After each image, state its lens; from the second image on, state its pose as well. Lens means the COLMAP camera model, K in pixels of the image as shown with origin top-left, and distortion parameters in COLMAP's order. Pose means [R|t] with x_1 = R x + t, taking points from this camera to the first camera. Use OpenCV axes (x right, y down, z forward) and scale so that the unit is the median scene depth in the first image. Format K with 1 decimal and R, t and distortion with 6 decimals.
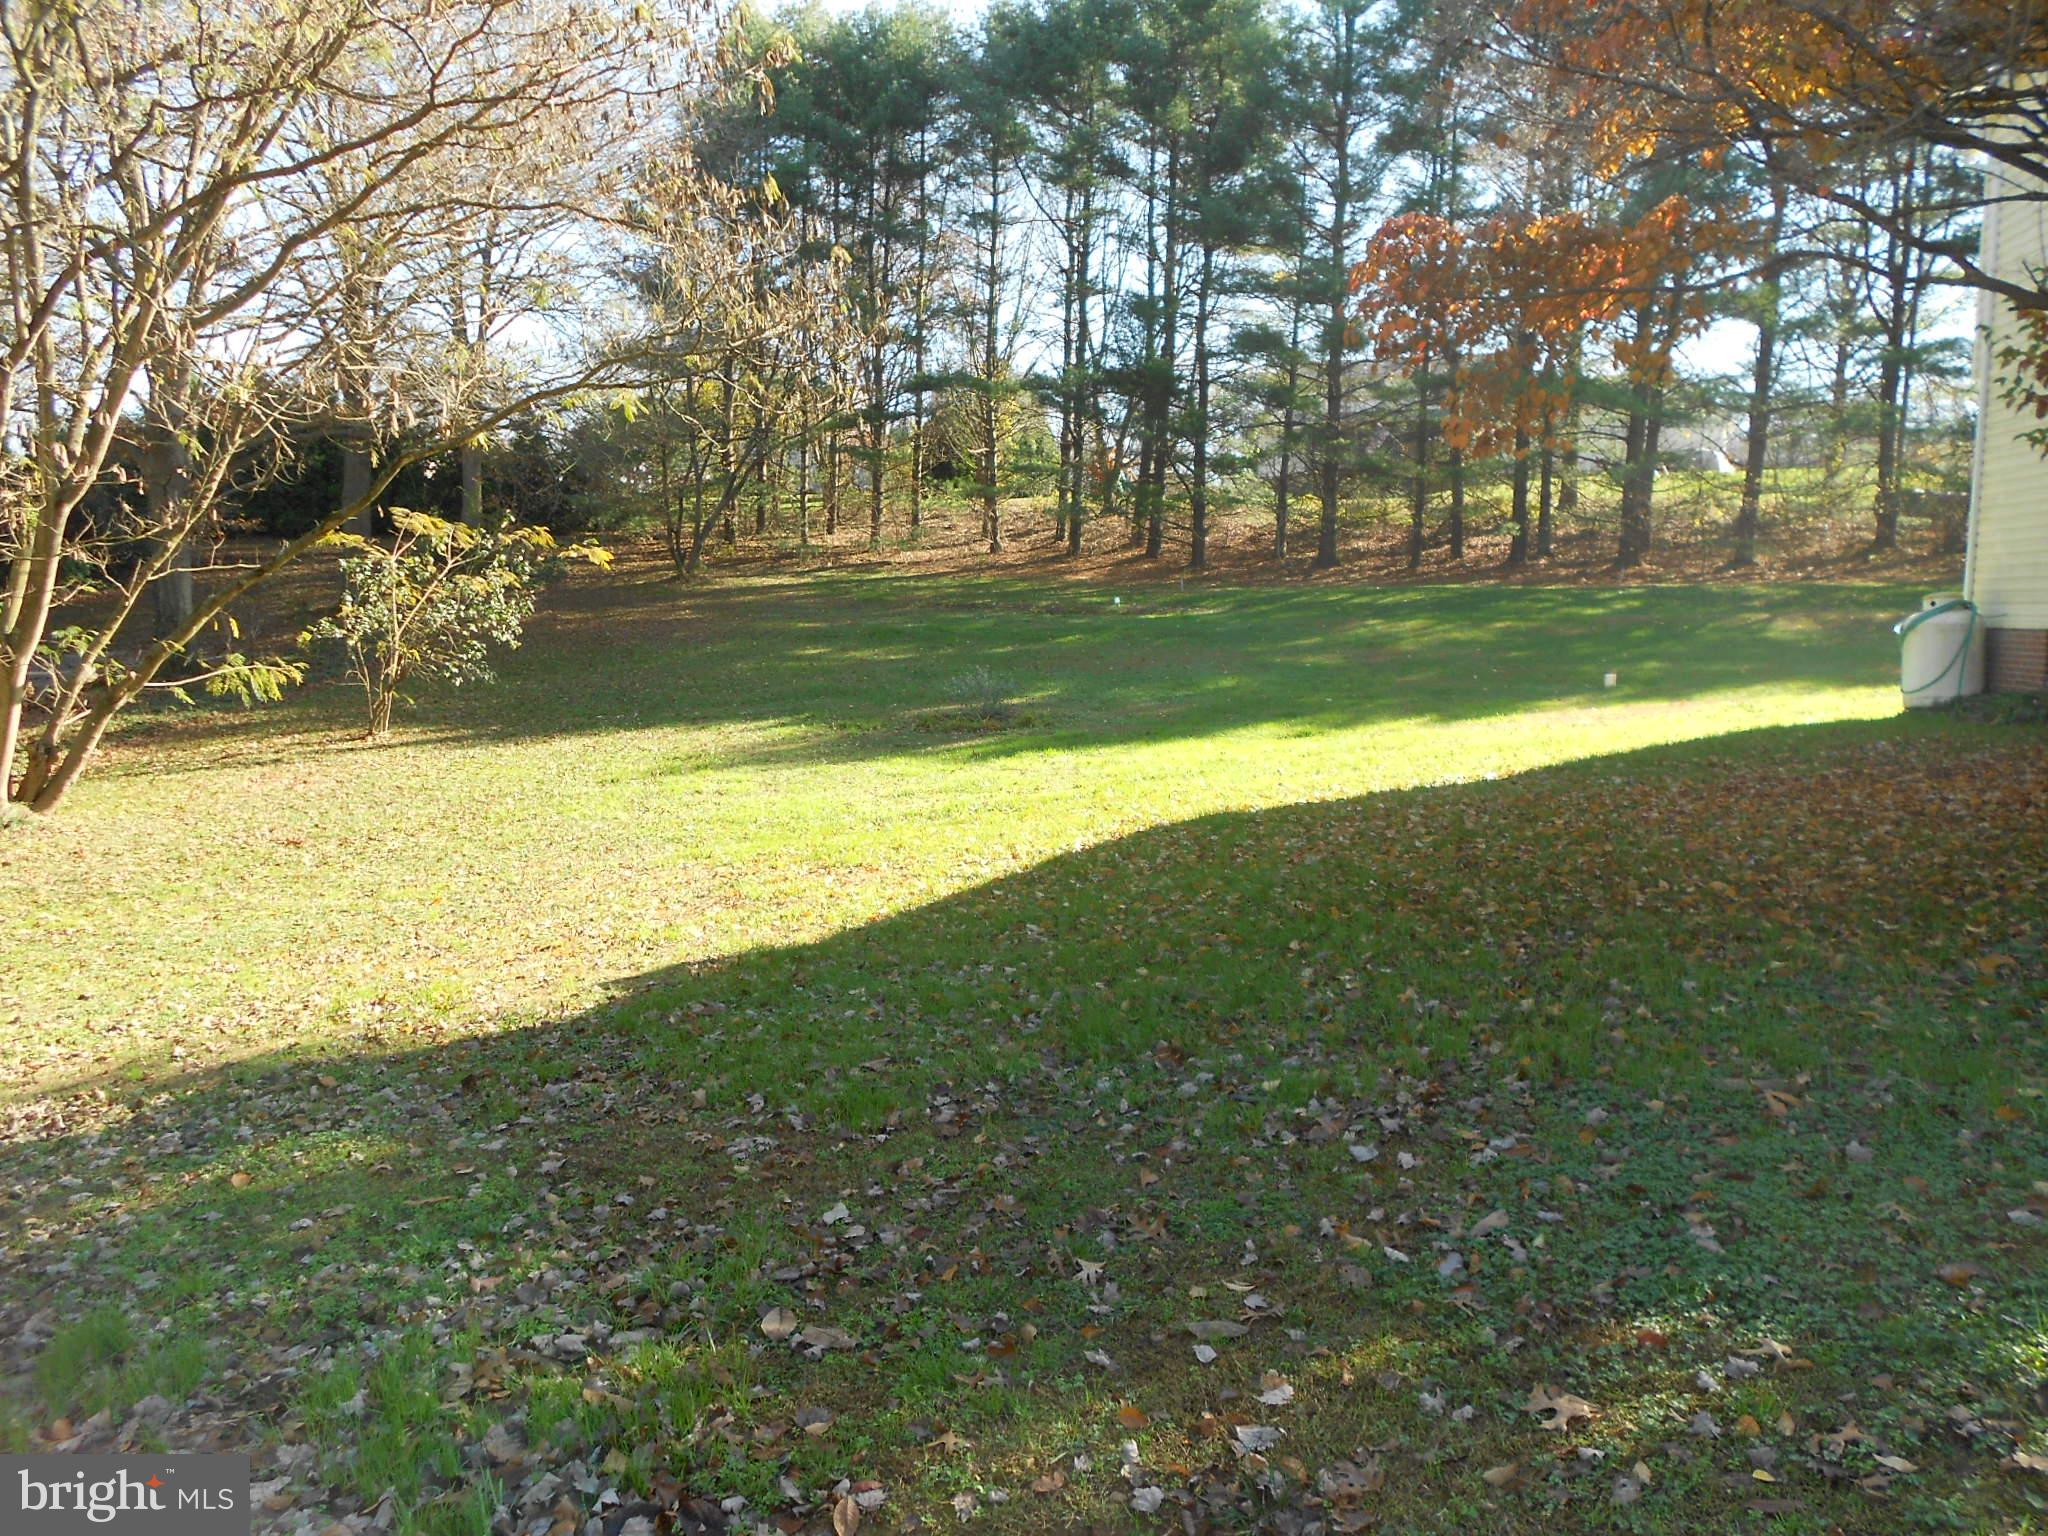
lens RADIAL K [[1602.5, 0, 1024.0], [0, 1602.5, 768.0], [0, 0, 1]] dist [0.077764, 0.003886]
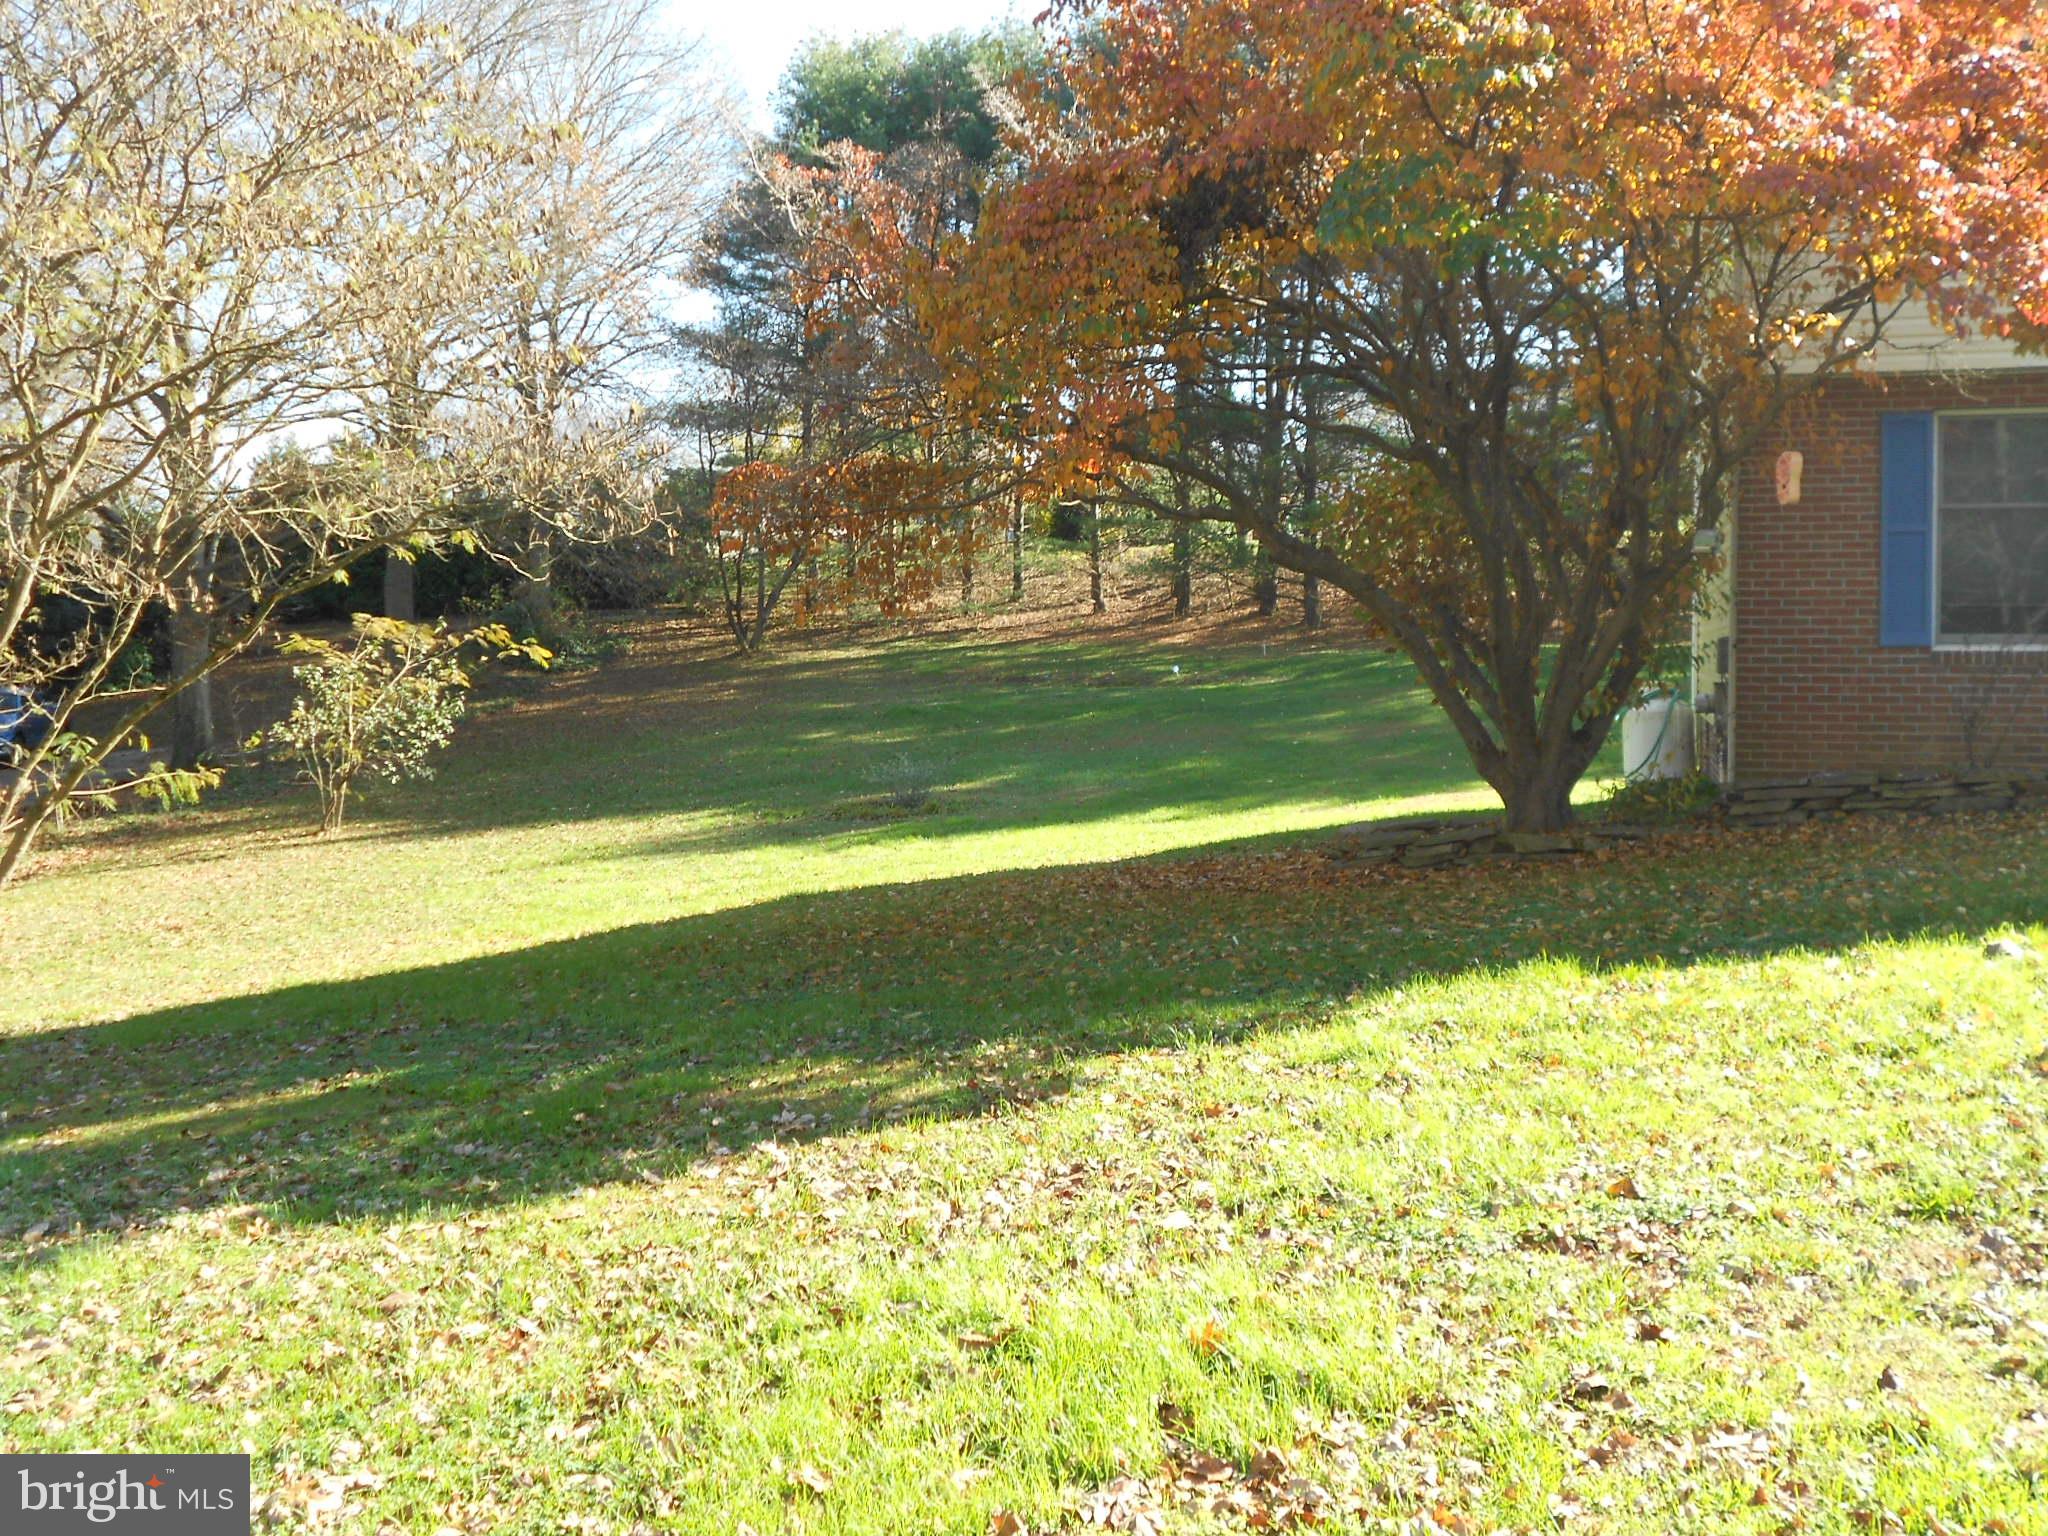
lens RADIAL K [[1897.0, 0, 1024.0], [0, 1897.0, 768.0], [0, 0, 1]] dist [0.005537, -0.000588]
pose [[0.993537, -0.018396, -0.112010, 0.183418], [0.013263, 0.998835, -0.046402, 0.001646], [0.112733, 0.044616, 0.992623, -0.168569]]
